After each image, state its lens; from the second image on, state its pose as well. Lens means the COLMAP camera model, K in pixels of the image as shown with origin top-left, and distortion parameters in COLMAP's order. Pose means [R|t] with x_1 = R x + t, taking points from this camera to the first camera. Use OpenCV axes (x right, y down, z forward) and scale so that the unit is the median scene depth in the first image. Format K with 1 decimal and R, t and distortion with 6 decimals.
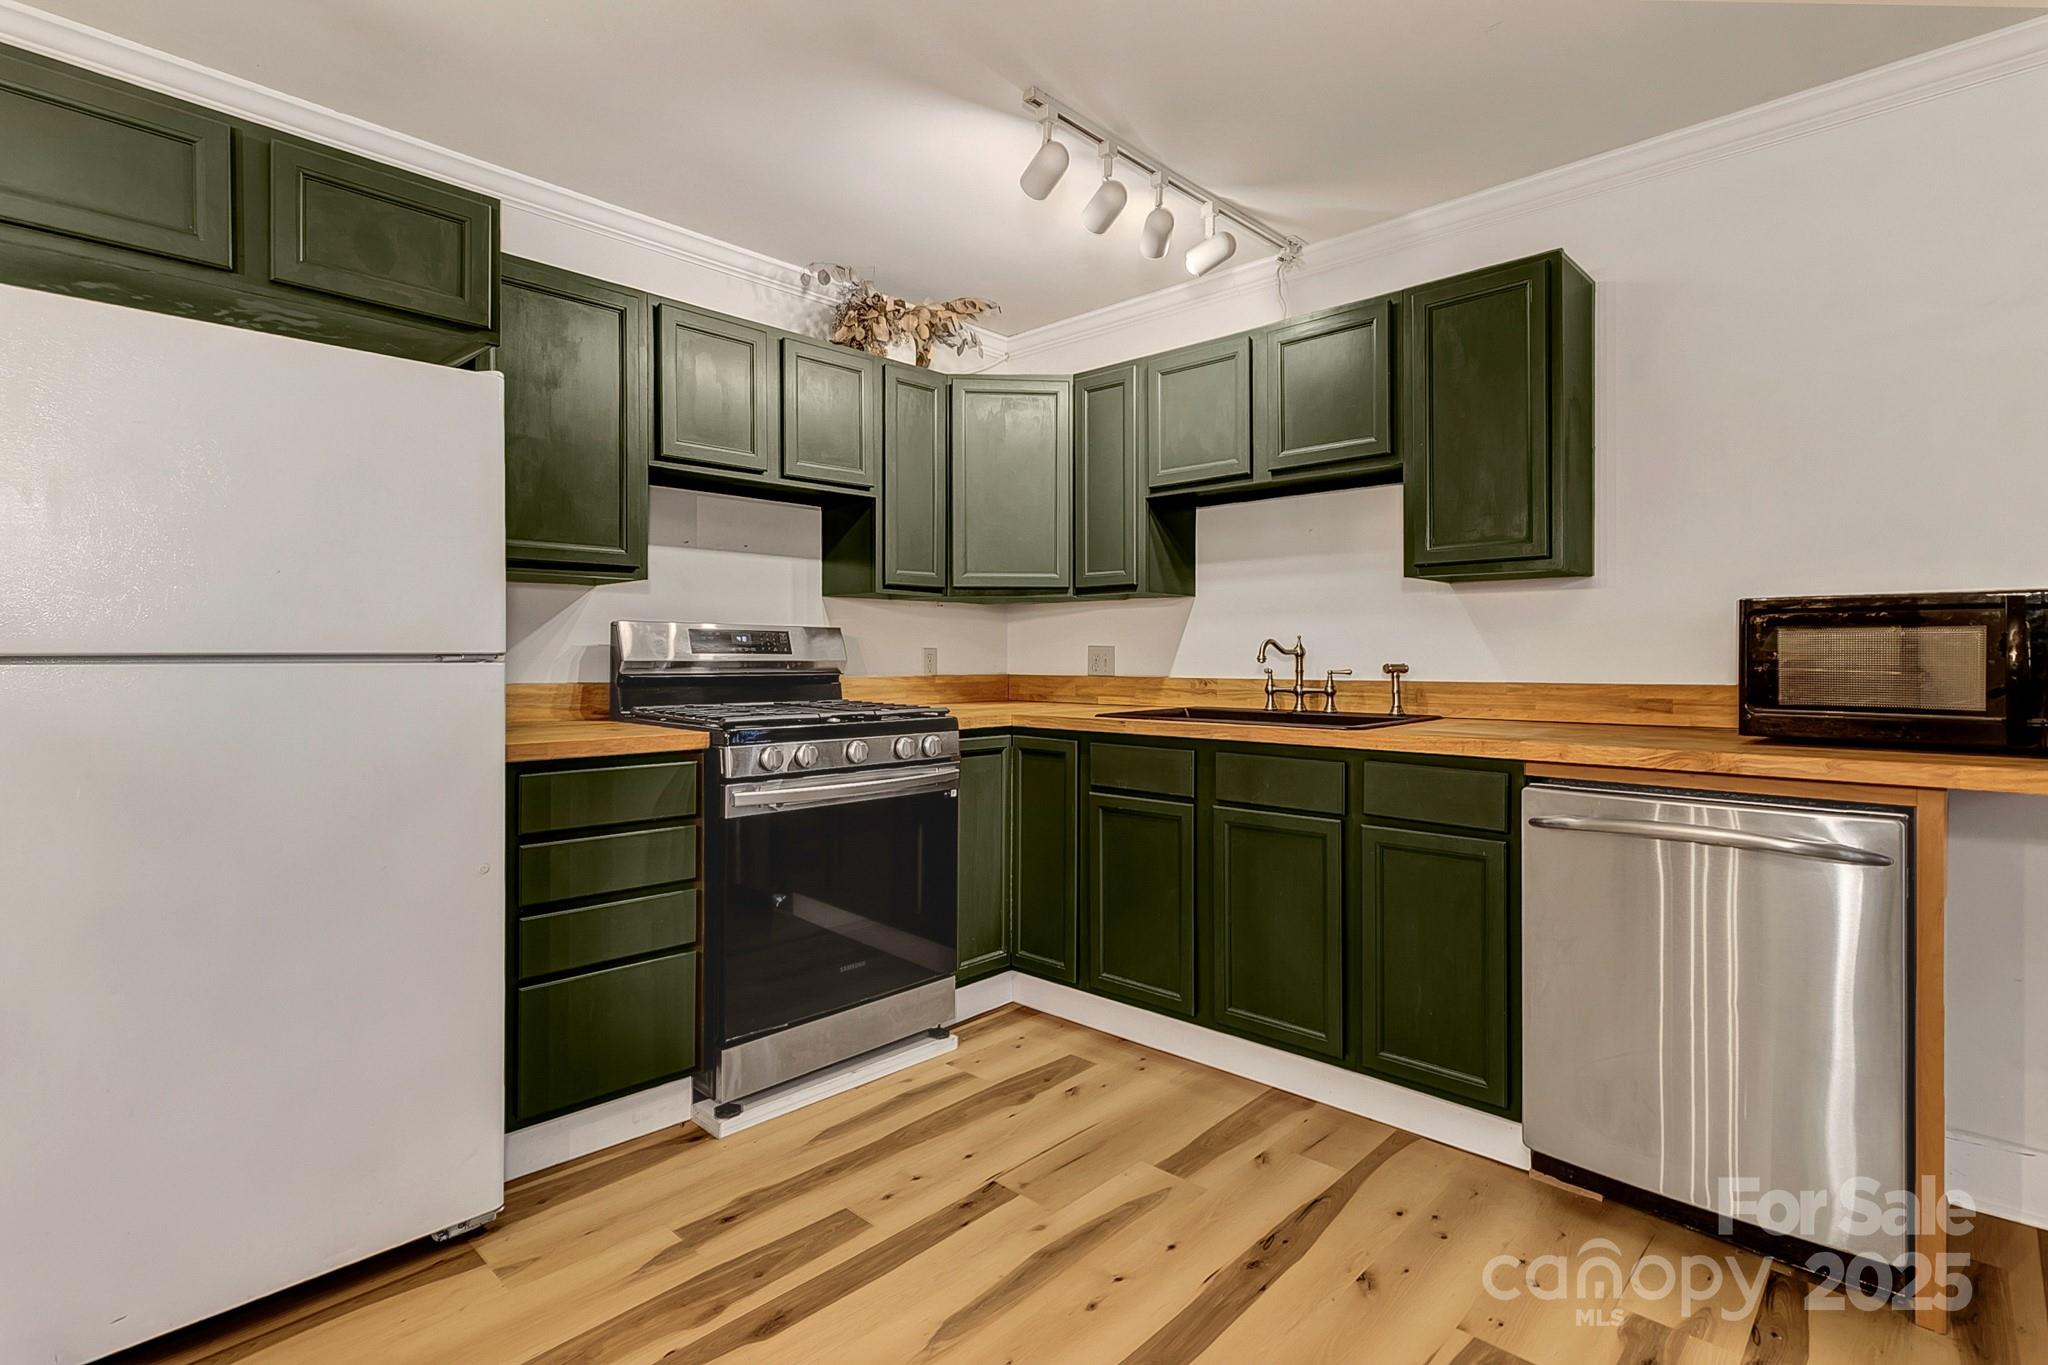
lens RADIAL K [[986.2, 0, 1021.3], [0, 986.2, 654.6], [0, 0, 1]] dist [-0.000684, -0.000053]
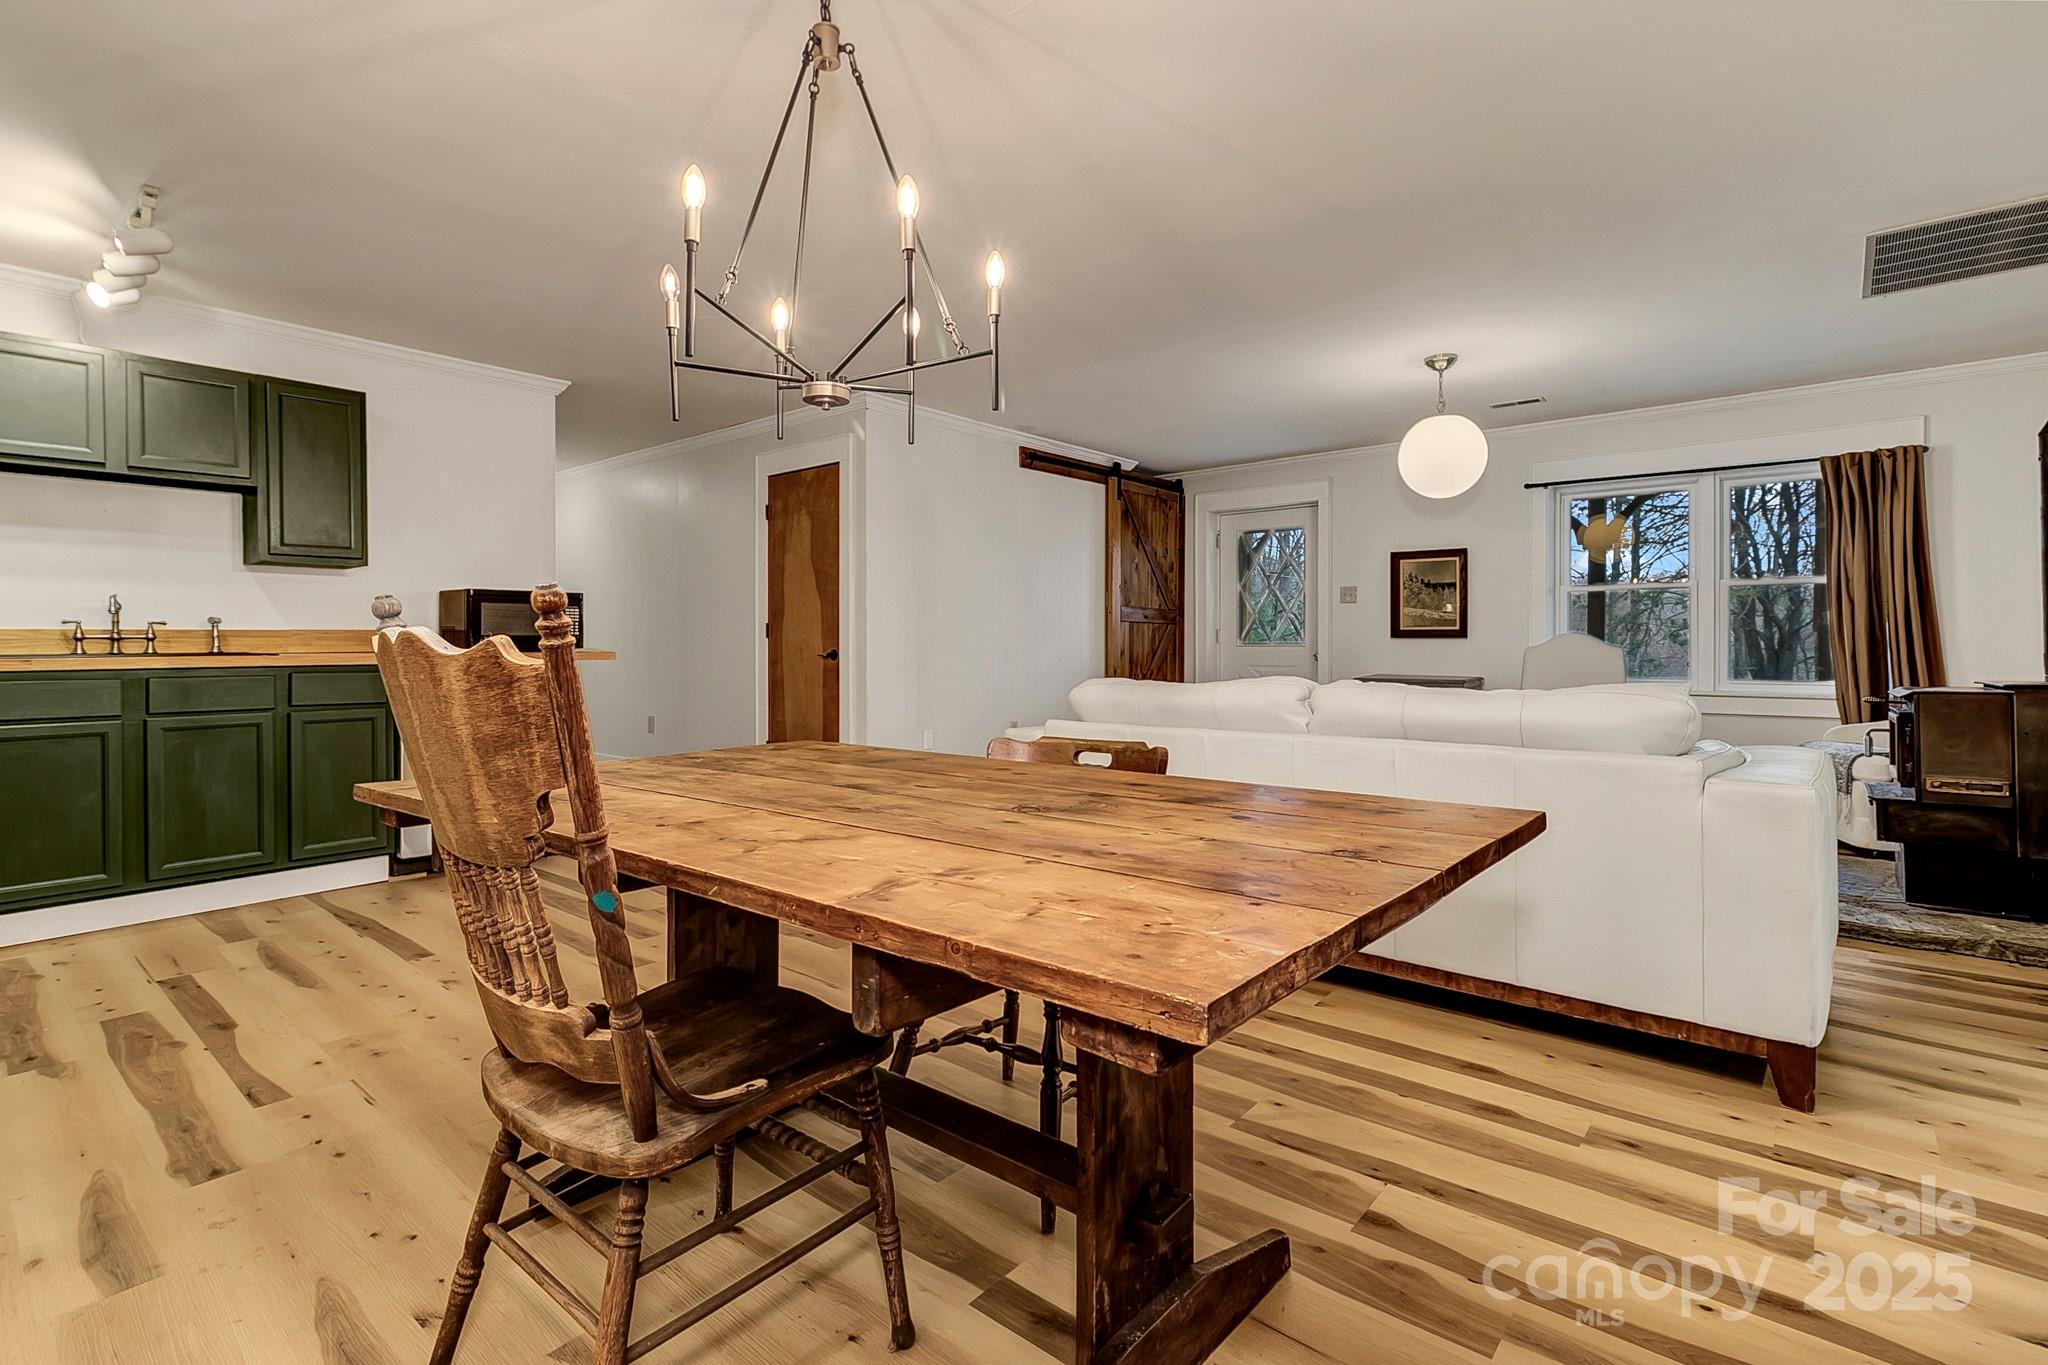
lens RADIAL K [[943.9, 0, 1024.0], [0, 943.9, 682.5], [0, 0, 1]] dist [-0.001714, -0.000353]
pose [[-0.064716, -0.042036, 0.997018, -0.959121], [0.000974, 0.999109, 0.042187, 0.042543], [-0.997903, 0.003702, -0.064617, -0.086323]]
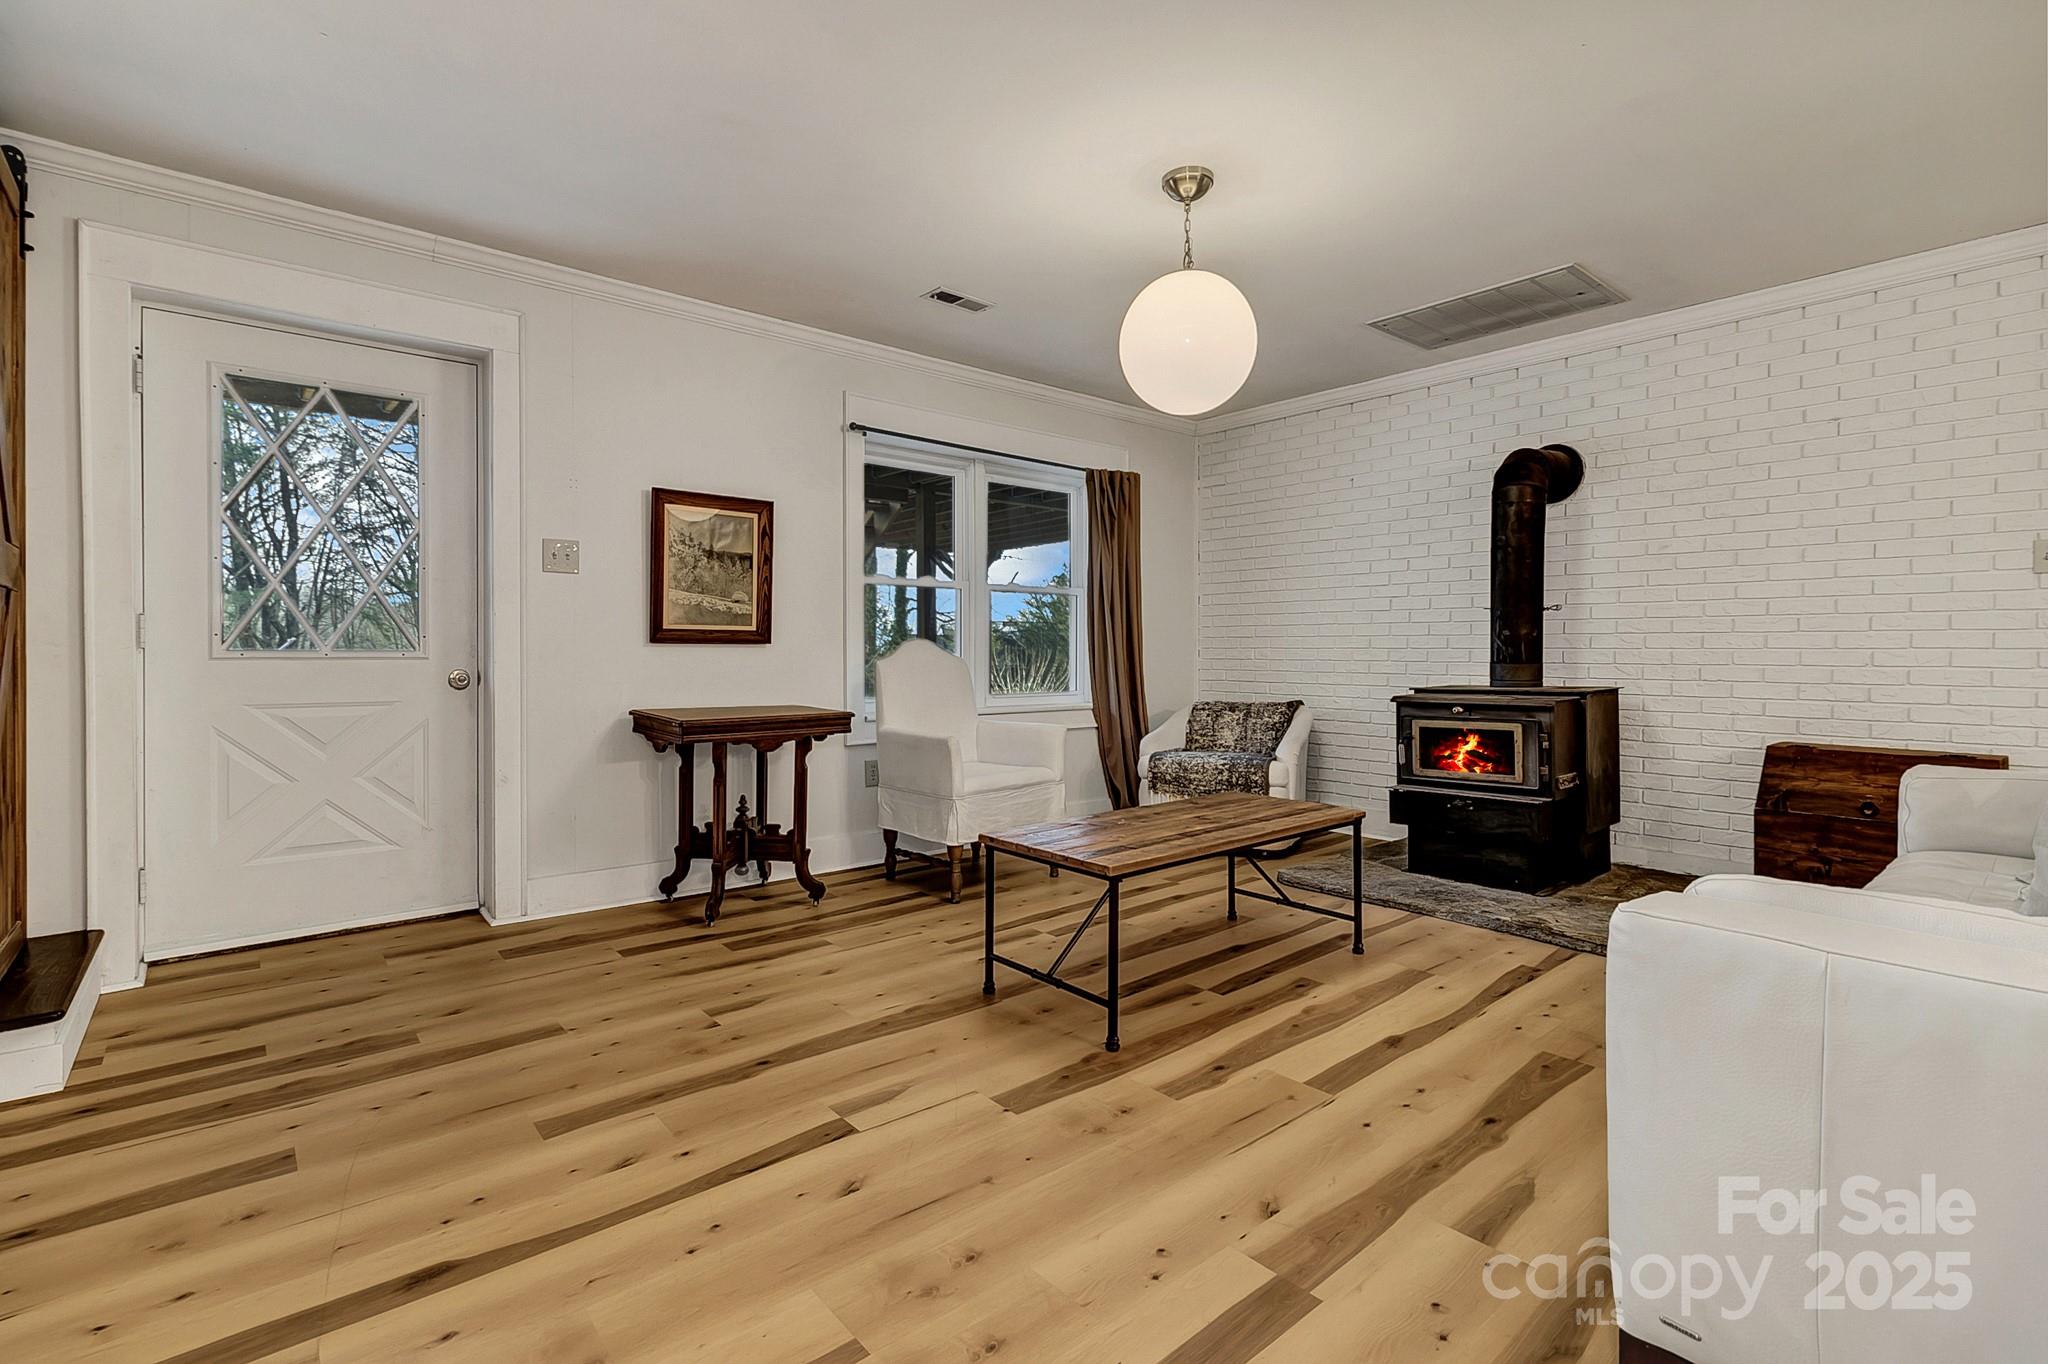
lens RADIAL K [[936.4, 0, 1065.2], [0, 936.4, 670.4], [0, 0, 1]] dist [-0.001495, -0.000324]
pose [[-0.997023, -0.001226, 0.077095, 0.577618], [0.000295, 0.999806, 0.019716, 0.044047], [-0.077104, 0.019681, -0.996829, 0.076068]]
